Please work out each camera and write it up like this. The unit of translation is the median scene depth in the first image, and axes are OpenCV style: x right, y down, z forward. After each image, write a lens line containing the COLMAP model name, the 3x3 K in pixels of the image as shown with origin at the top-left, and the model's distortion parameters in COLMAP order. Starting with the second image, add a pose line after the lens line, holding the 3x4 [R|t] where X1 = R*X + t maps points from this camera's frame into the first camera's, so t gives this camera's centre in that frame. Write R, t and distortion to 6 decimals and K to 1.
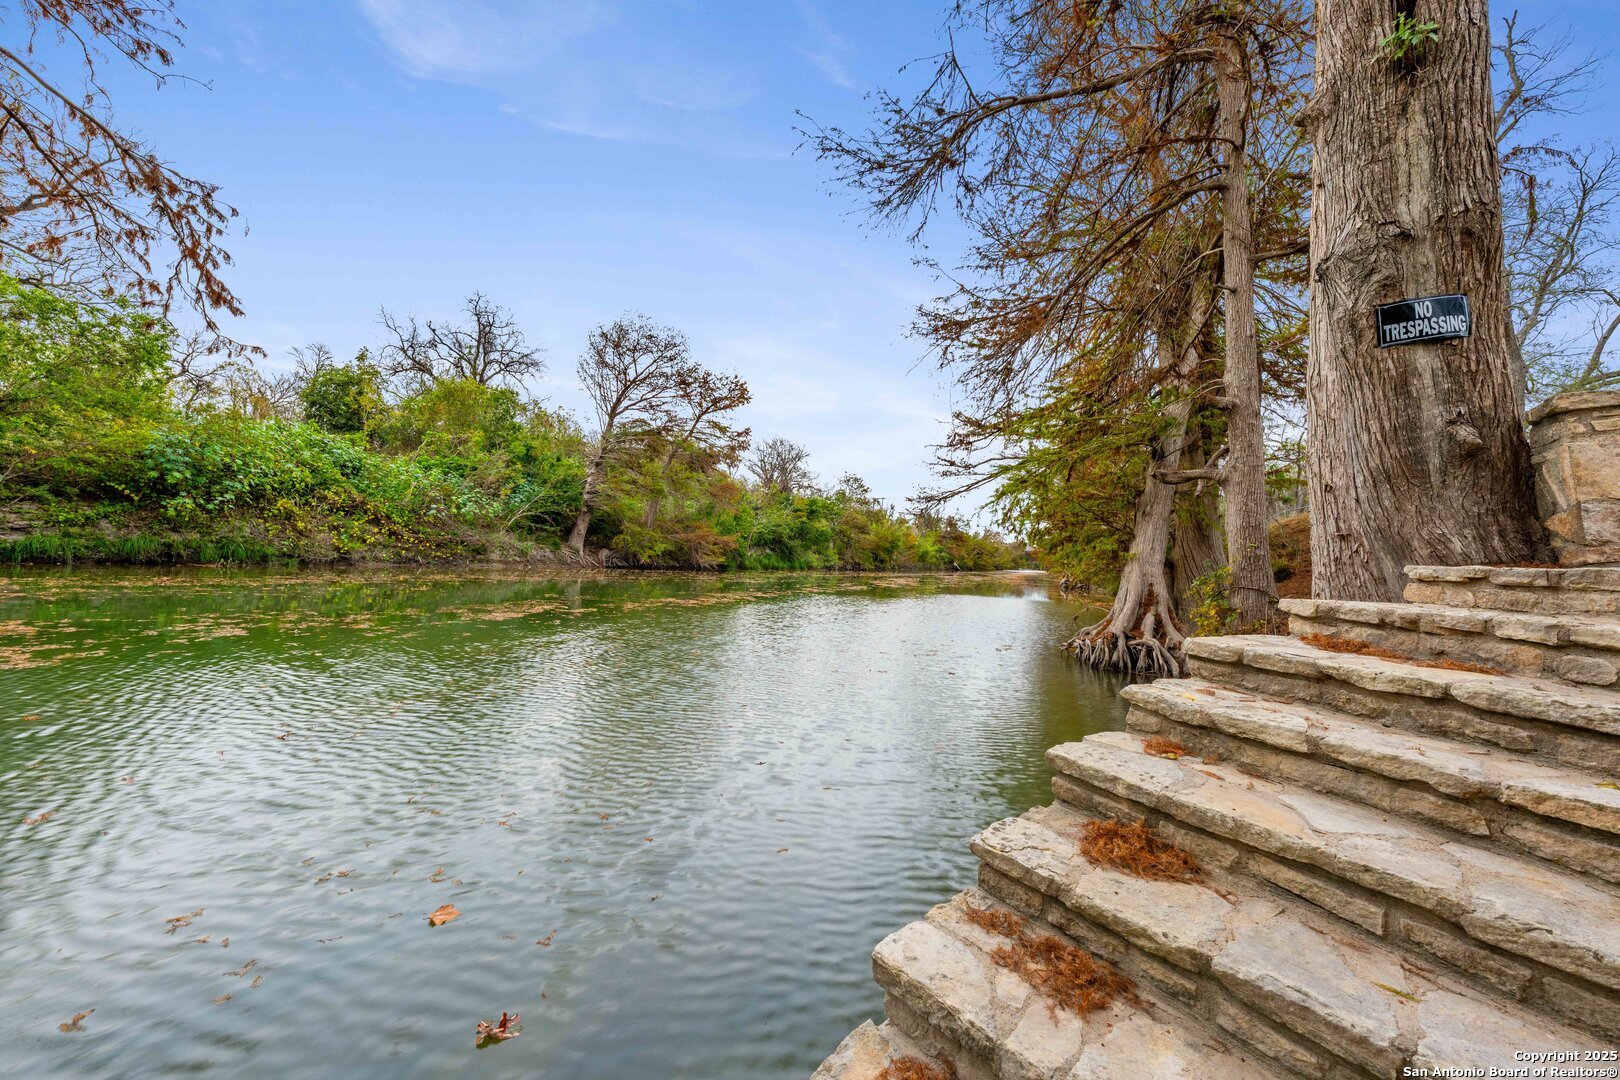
lens RADIAL K [[582.2, 0, 808.6], [0, 582.2, 536.7], [0, 0, 1]] dist [-0.001498, -0.000078]
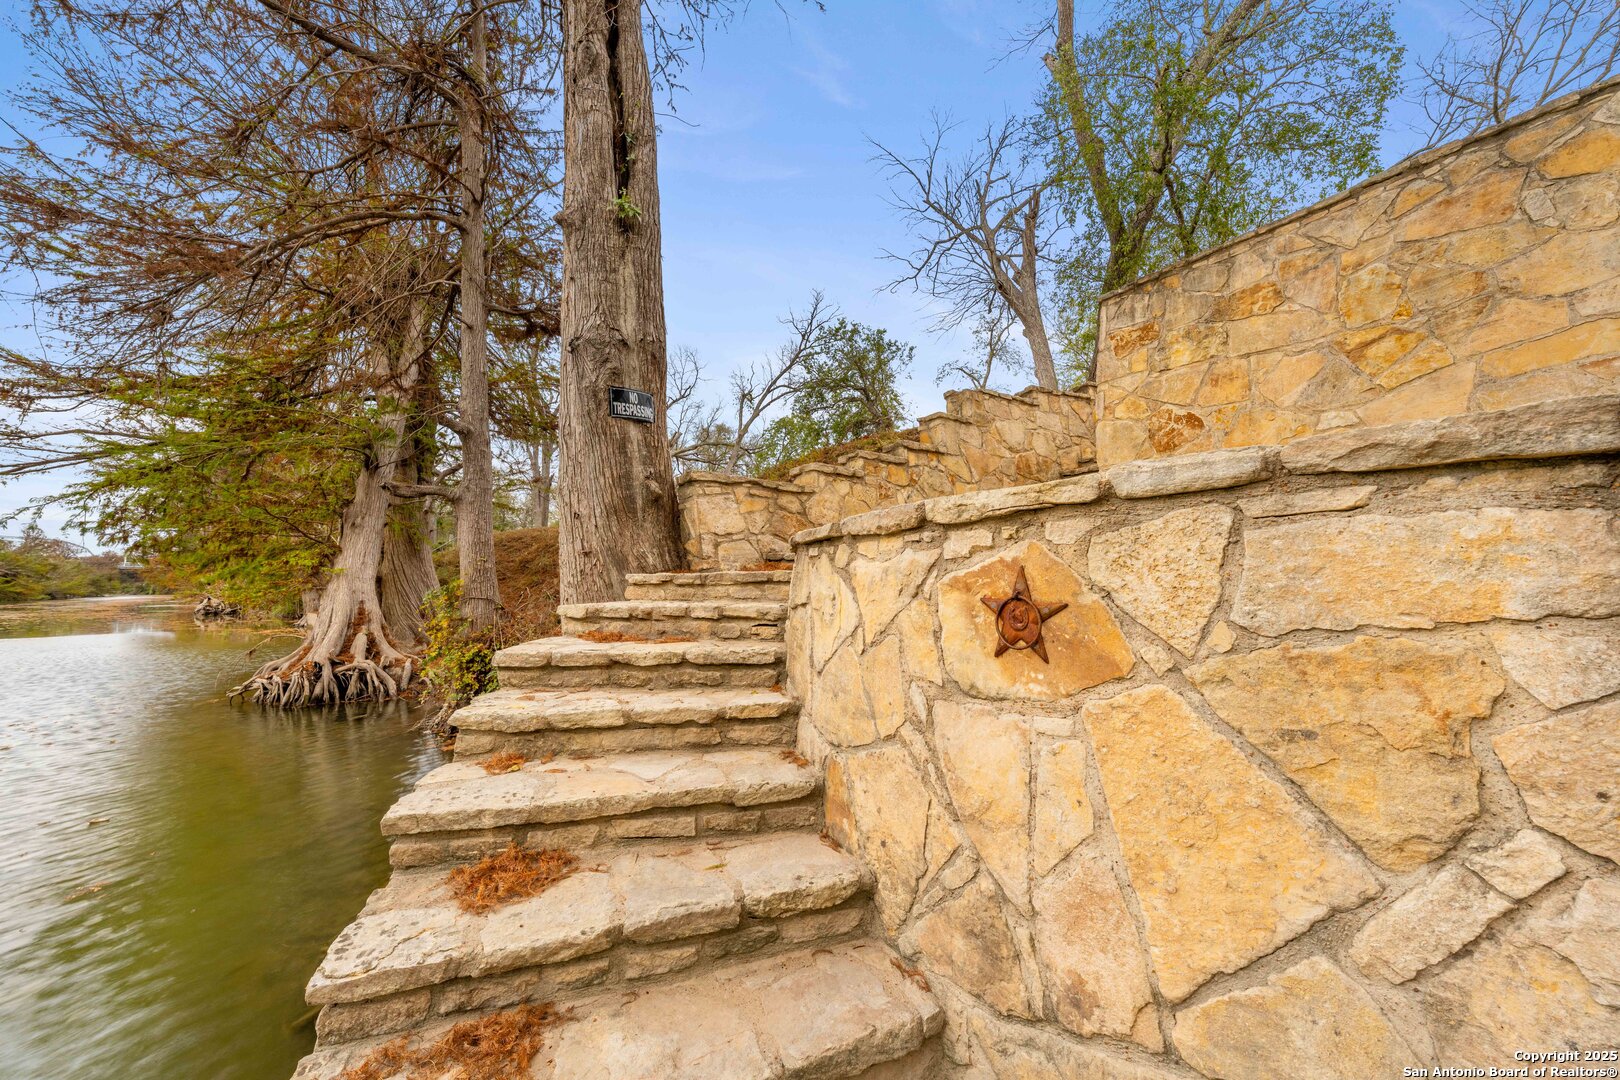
lens RADIAL K [[561.5, 0, 806.1], [0, 561.5, 533.9], [0, 0, 1]] dist [-0.000459, 0.000075]
pose [[0.320489, 0.029822, 0.946783, -0.140494], [-0.004342, 0.999540, -0.030014, -0.009787], [-0.947242, 0.005508, 0.320472, 0.153998]]
